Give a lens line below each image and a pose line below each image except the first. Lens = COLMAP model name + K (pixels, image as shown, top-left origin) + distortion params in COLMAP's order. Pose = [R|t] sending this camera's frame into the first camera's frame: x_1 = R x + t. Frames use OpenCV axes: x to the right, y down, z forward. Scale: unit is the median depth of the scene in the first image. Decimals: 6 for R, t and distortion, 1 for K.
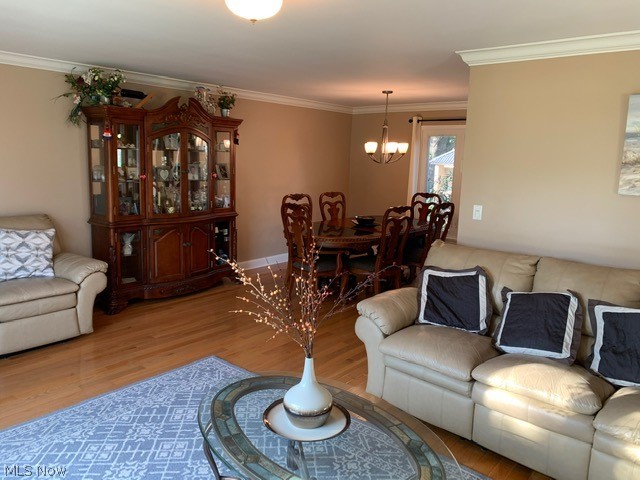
lens RADIAL K [[494.9, 0, 320.0], [0, 494.9, 239.1], [0, 0, 1]] dist [0.005230, 0.001874]
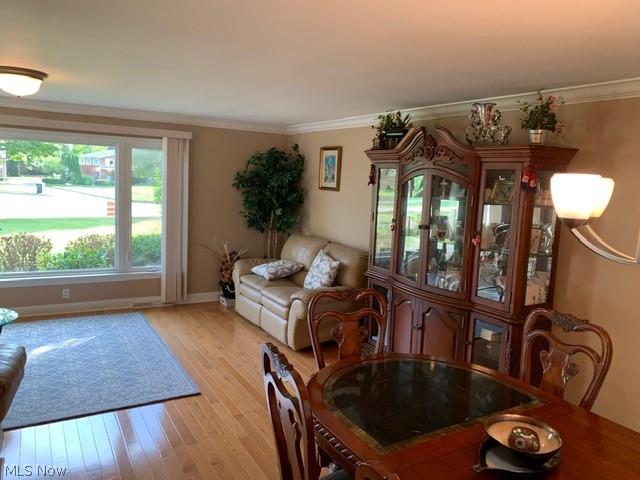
lens RADIAL K [[494.9, 0, 320.7], [0, 494.9, 238.9], [0, 0, 1]] dist [0.005230, 0.001874]
pose [[-0.329666, 0.063276, -0.941975, 0.677007], [-0.225277, 0.963658, 0.143573, -0.280146], [0.916826, 0.259537, -0.303431, 1.577590]]
